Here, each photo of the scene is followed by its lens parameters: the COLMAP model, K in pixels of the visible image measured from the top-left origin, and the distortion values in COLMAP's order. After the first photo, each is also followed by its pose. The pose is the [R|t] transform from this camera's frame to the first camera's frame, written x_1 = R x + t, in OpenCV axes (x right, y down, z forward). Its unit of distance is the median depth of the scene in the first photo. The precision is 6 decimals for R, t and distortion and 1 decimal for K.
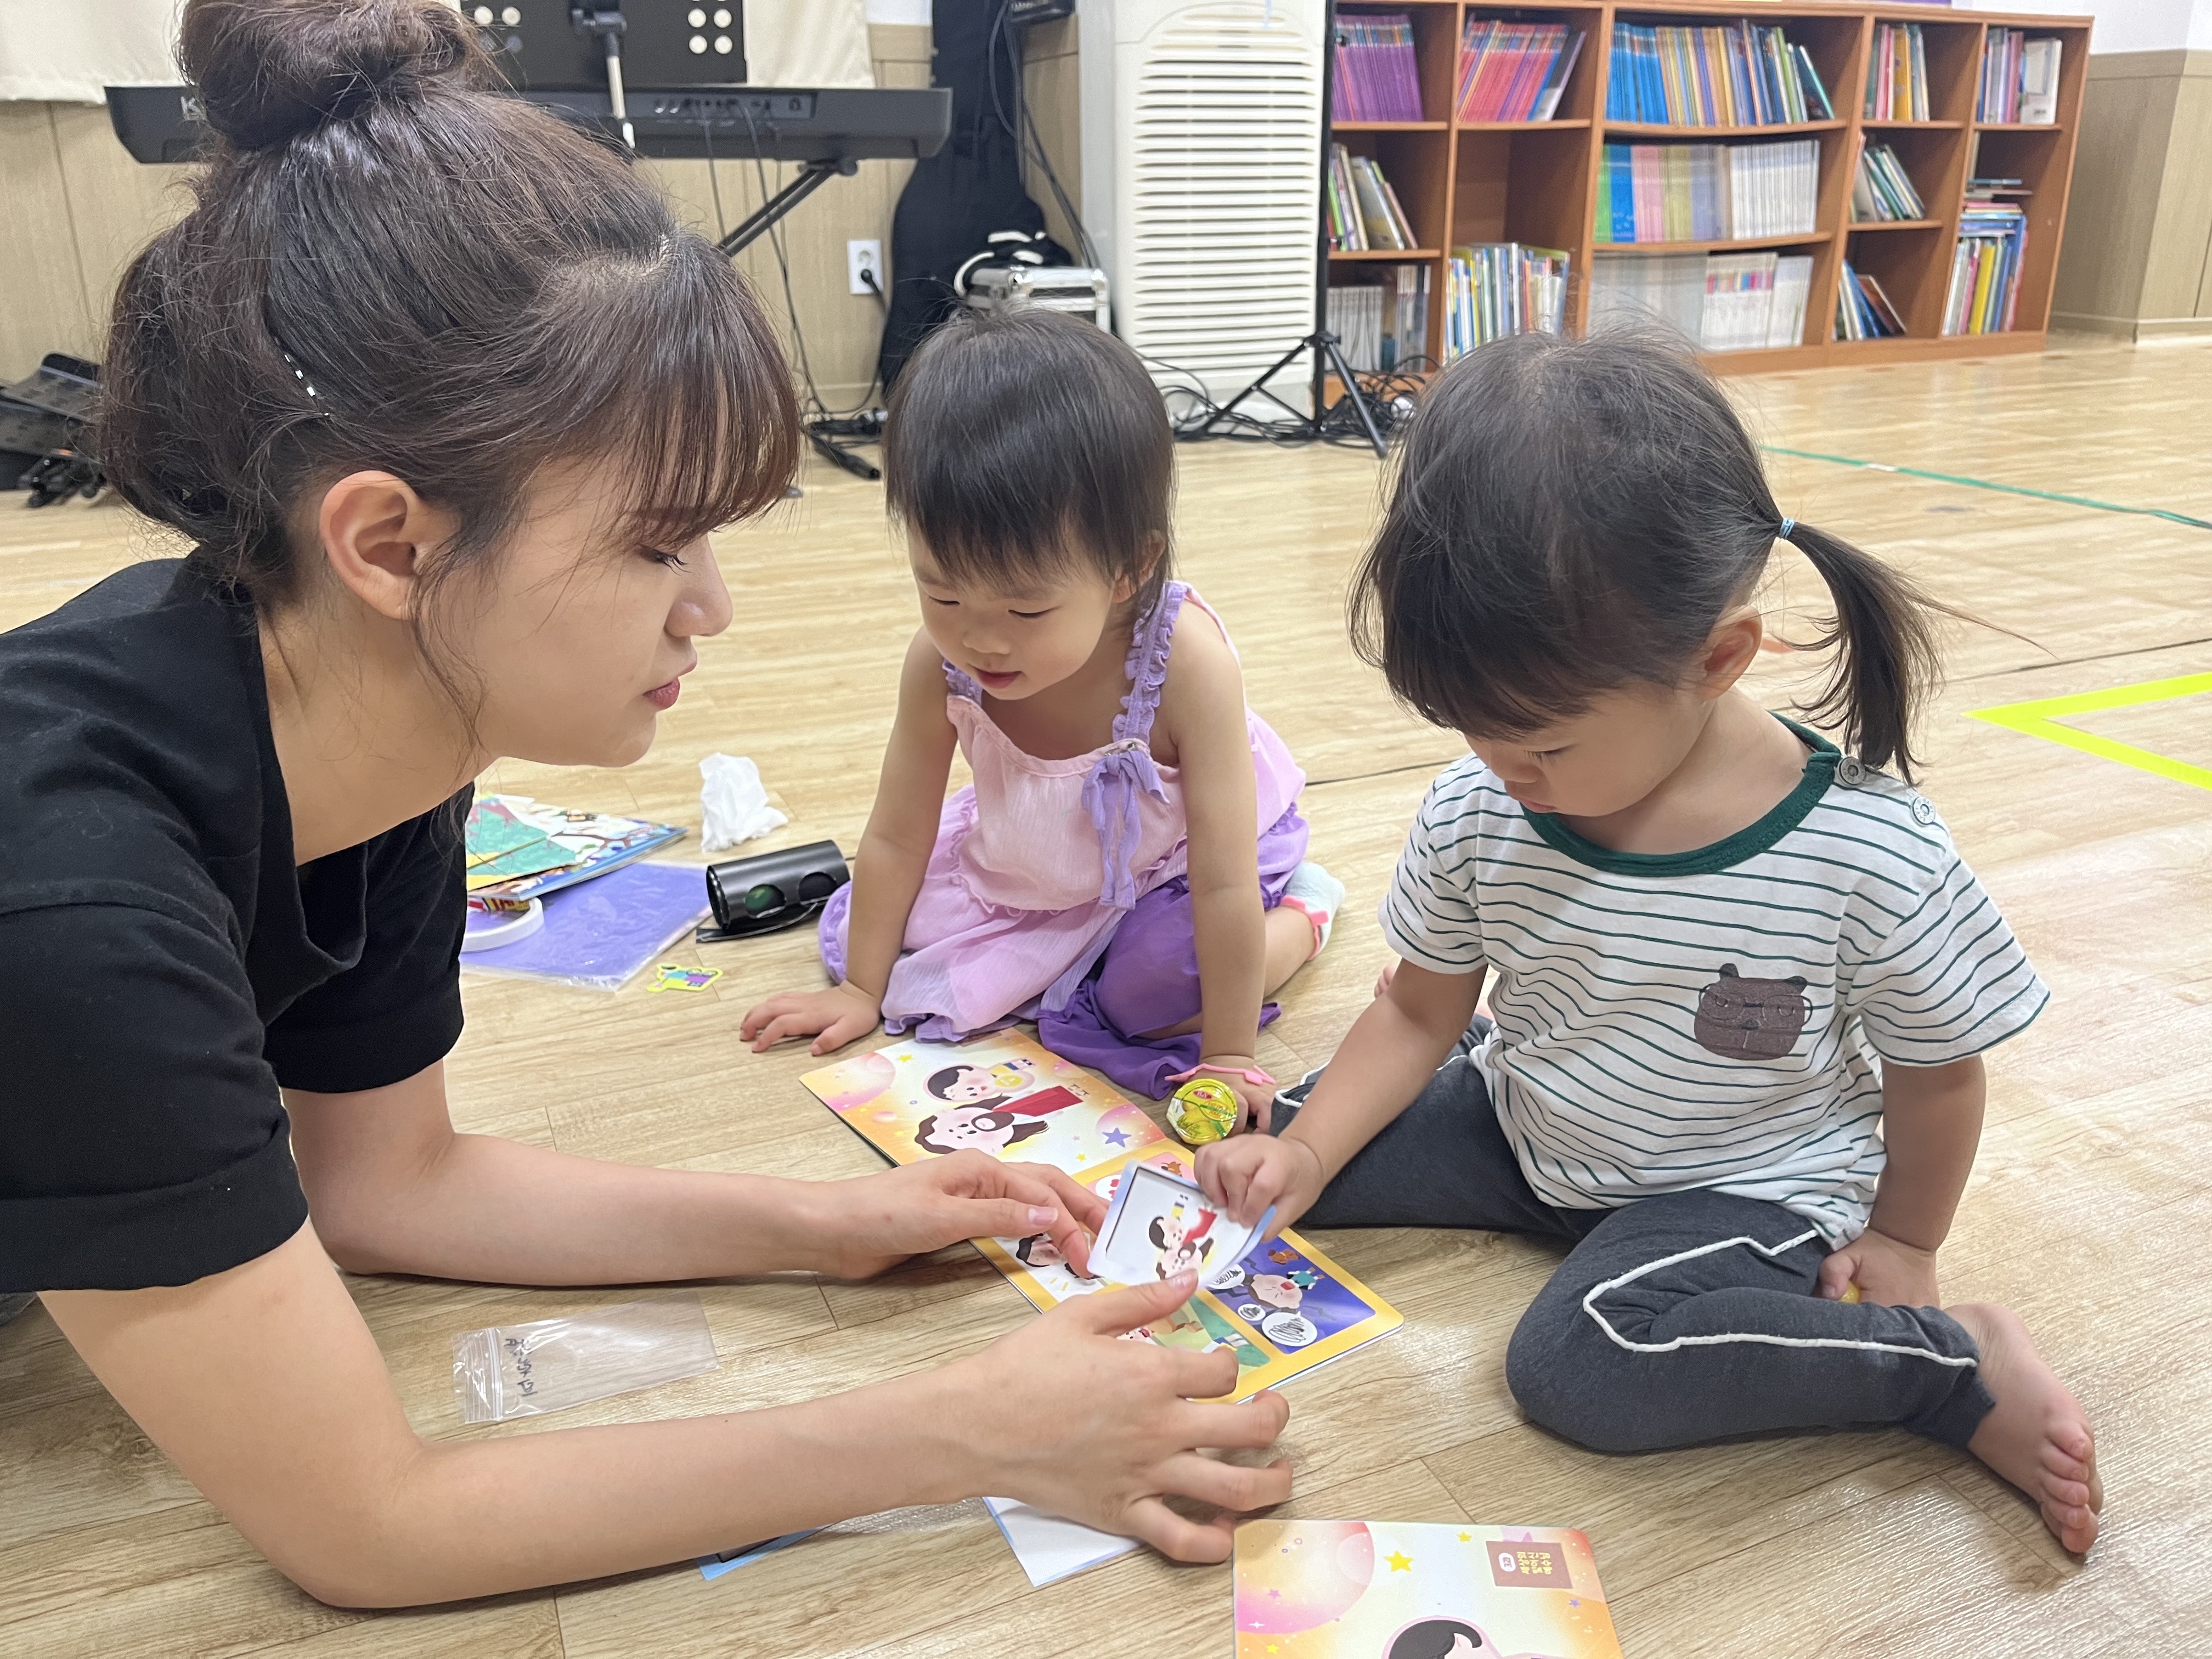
lens RADIAL K [[1748.1, 0, 1087.6], [0, 1748.1, 848.2], [0, 0, 1]] dist [0.057732, -0.078791]
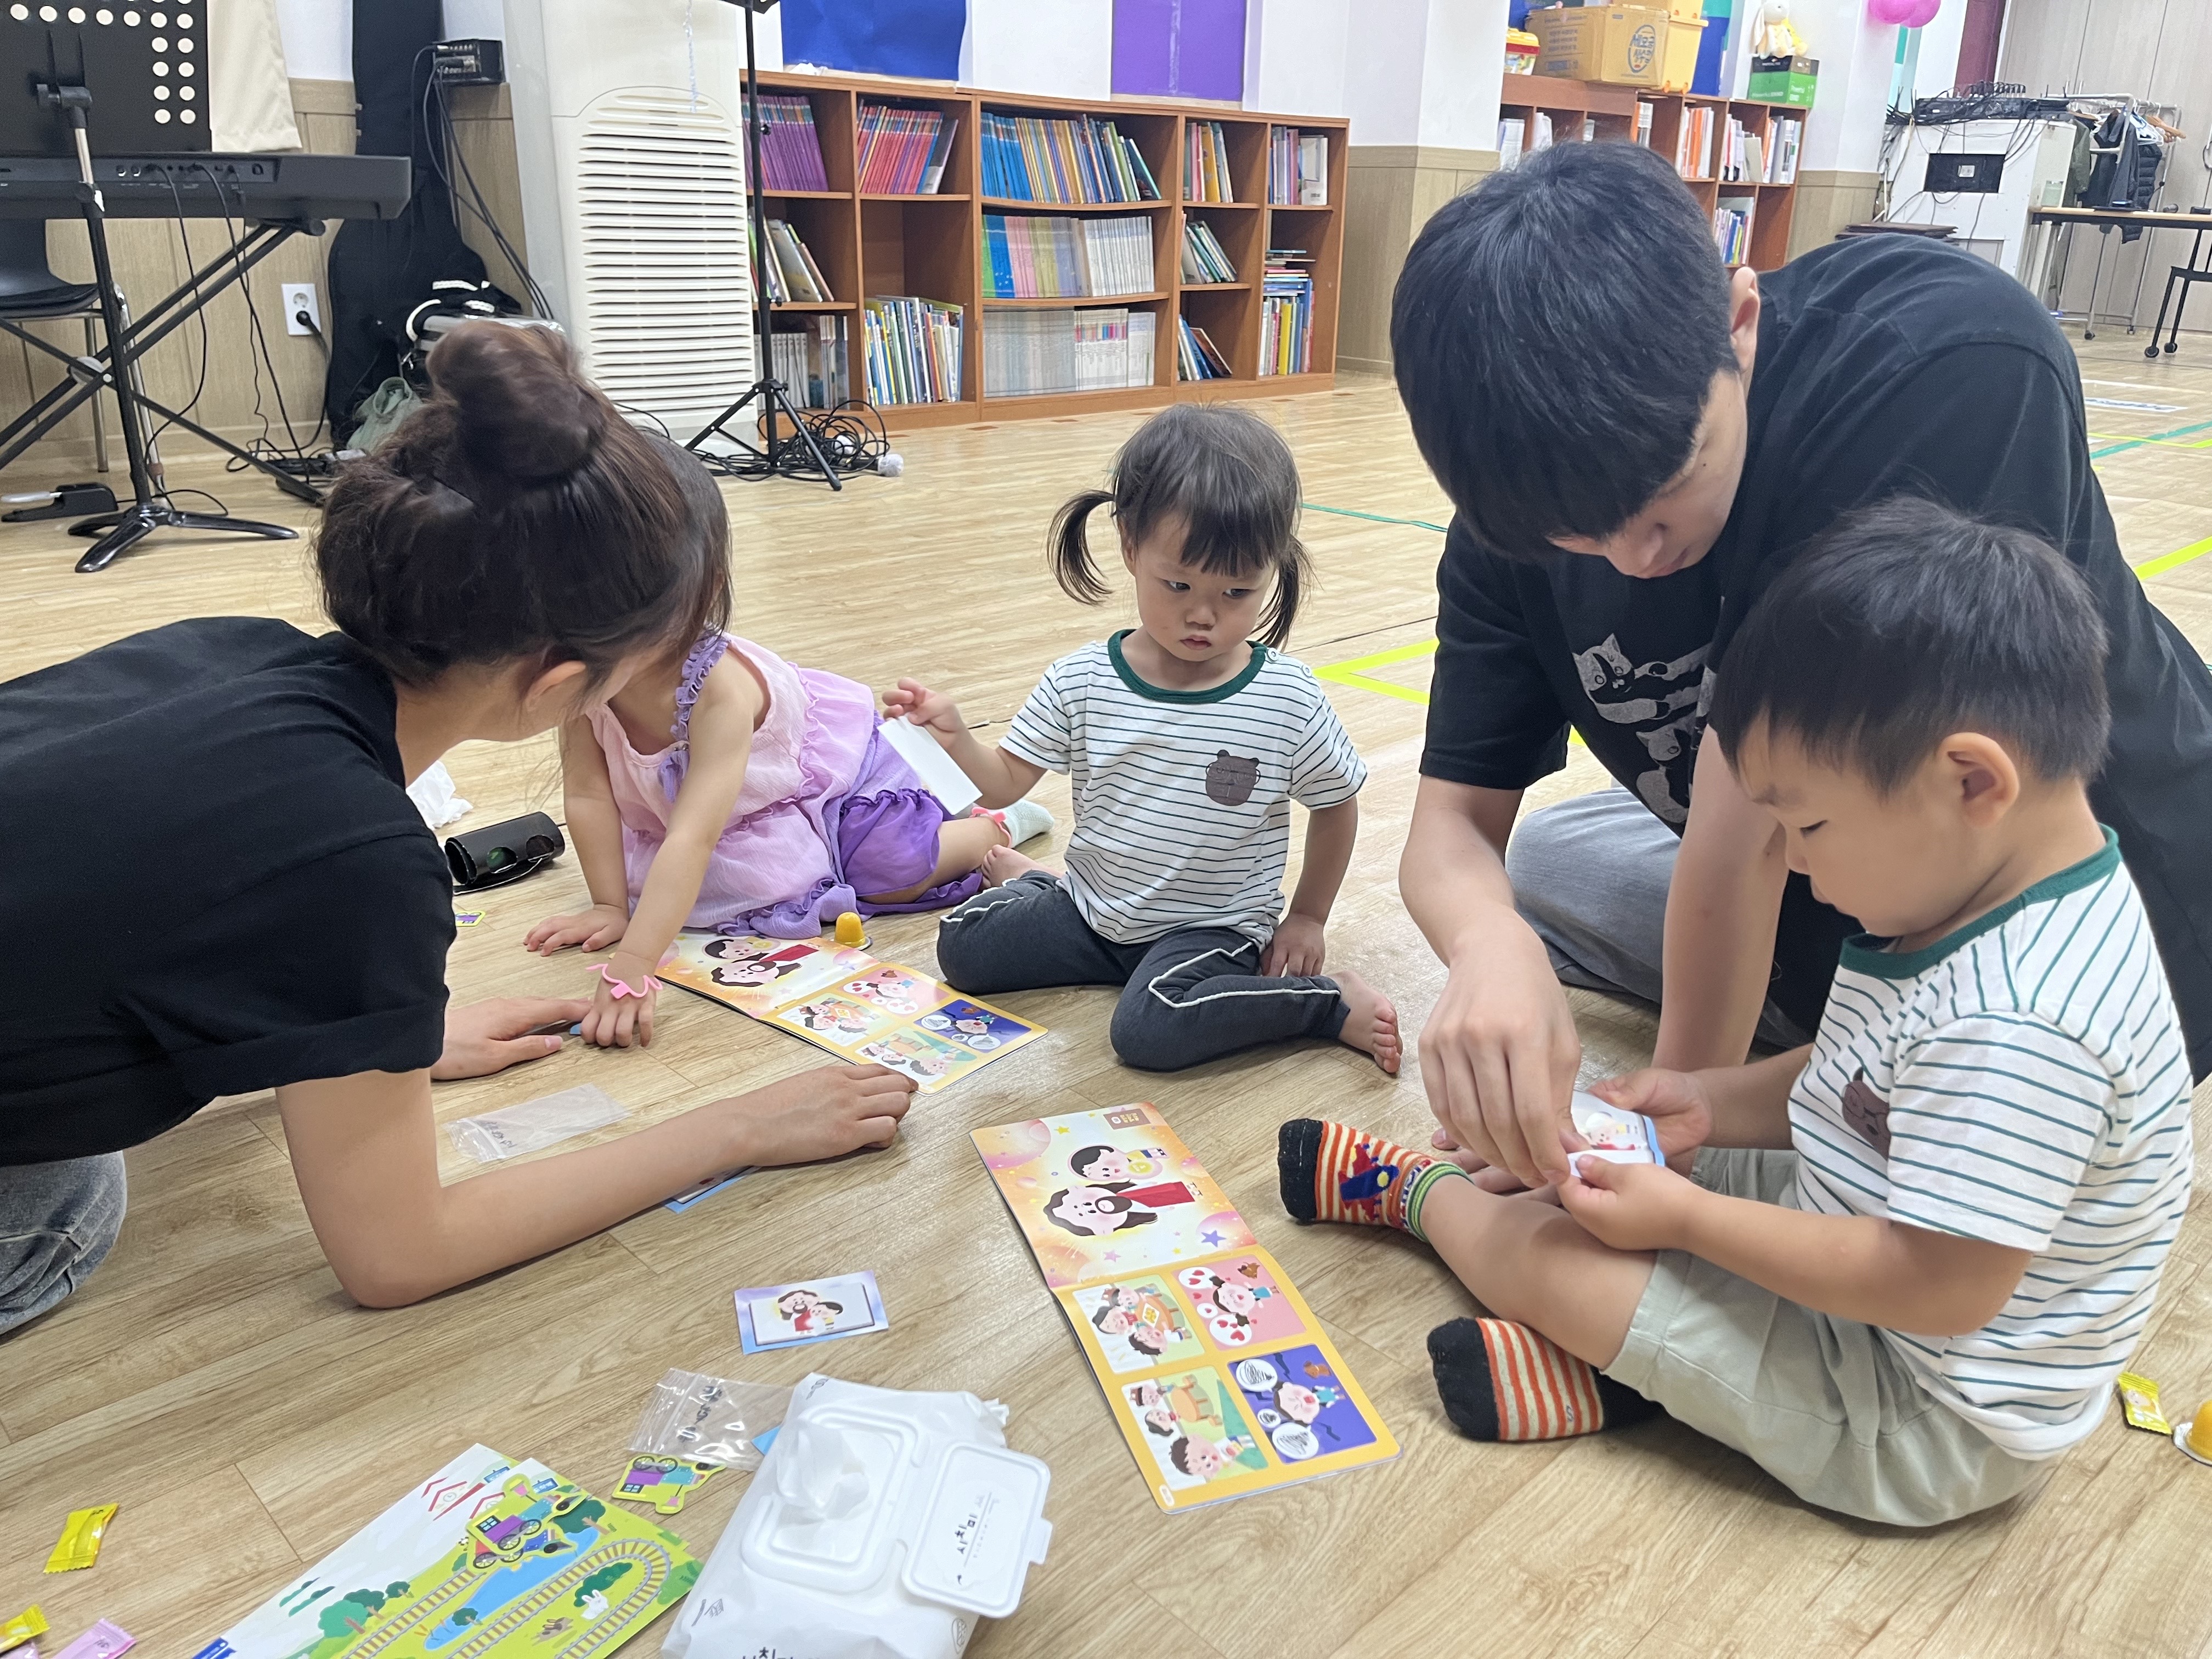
lens RADIAL K [[1724.1, 0, 1112.0], [0, 1724.1, 832.8], [0, 0, 1]] dist [0.058978, -0.097811]
pose [[0.937357, -0.088701, 0.336890, -0.053681], [0.092812, 0.995676, 0.003916, 0.013296], [-0.335780, 0.027597, 0.941536, -0.107051]]
